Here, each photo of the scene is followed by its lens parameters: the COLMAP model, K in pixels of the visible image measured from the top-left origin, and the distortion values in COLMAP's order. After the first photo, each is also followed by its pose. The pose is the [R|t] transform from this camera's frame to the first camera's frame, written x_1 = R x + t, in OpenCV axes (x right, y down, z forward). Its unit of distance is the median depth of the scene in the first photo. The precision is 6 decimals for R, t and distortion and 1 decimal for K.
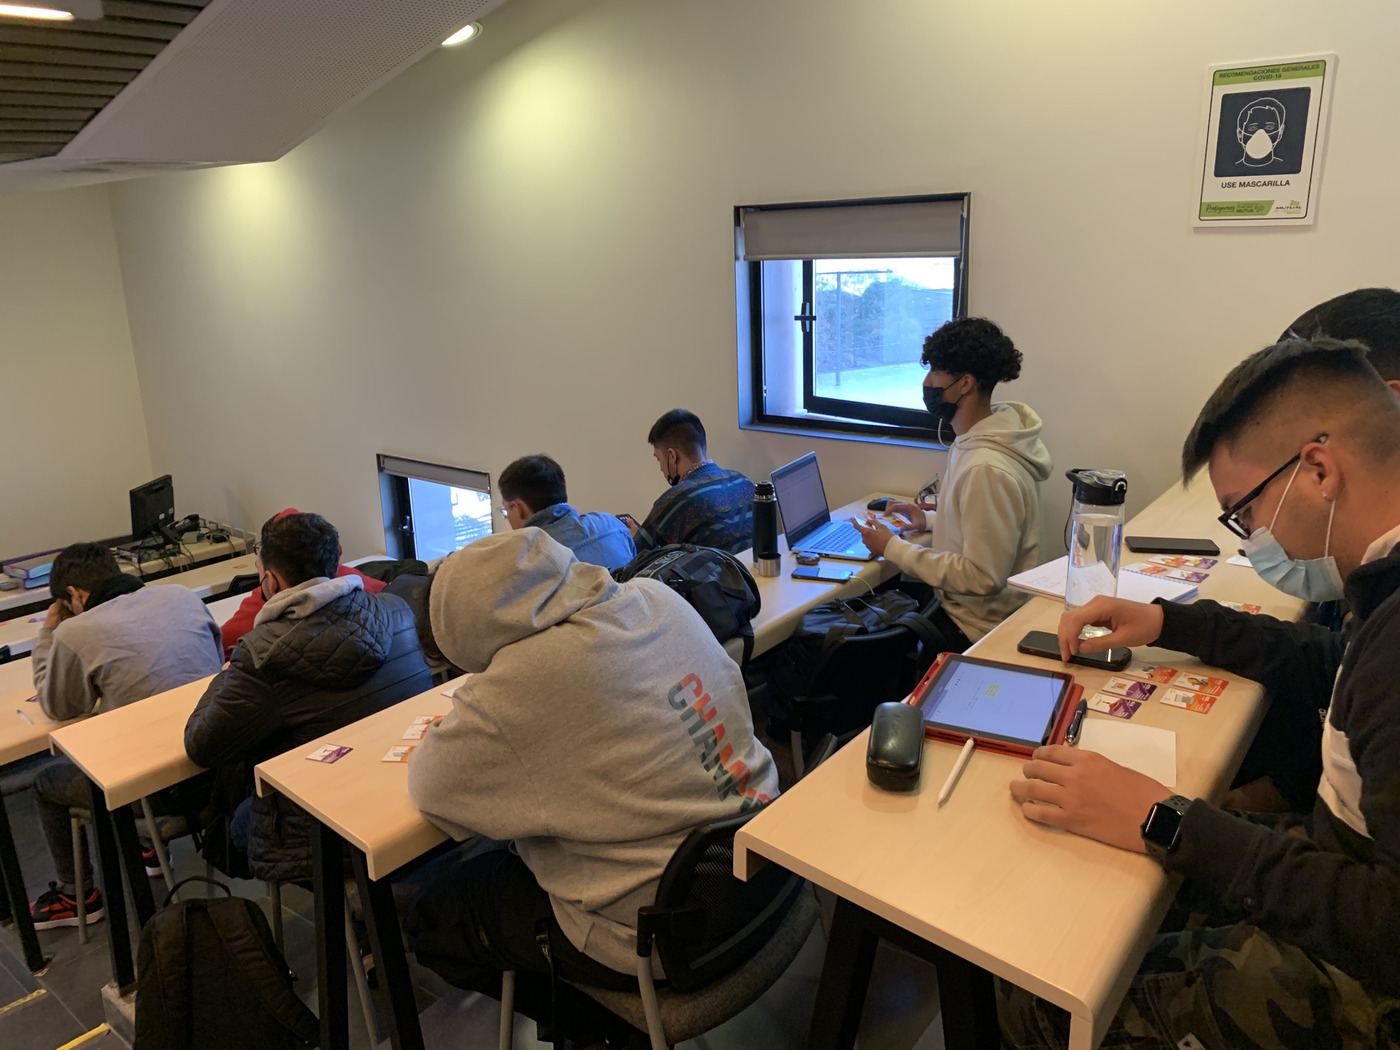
lens RADIAL K [[1084.6, 0, 674.4], [0, 1084.6, 526.5], [0, 0, 1]] dist [0.023915, -0.005775]
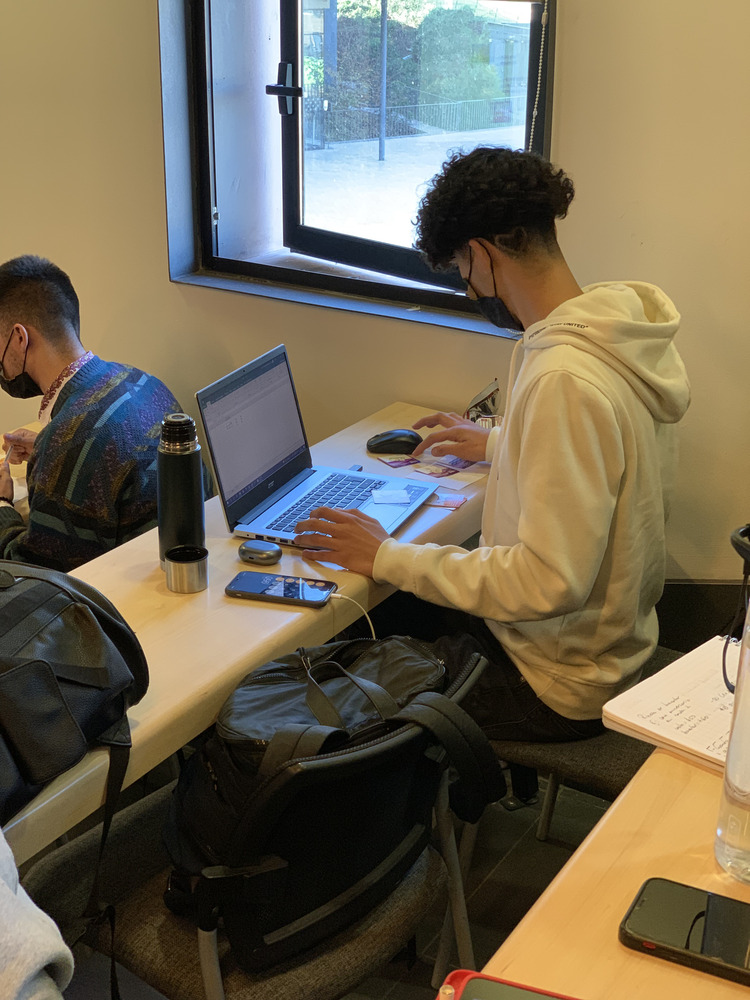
lens RADIAL K [[1504.6, 0, 375.0], [0, 1504.6, 500.0], [0, 0, 1]] dist [0.061646, 0.019212]
pose [[0.989900, -0.000106, 0.141767, 0.072698], [-0.014096, 0.994971, 0.099170, -0.074835], [-0.141065, -0.100167, 0.984920, 0.238527]]
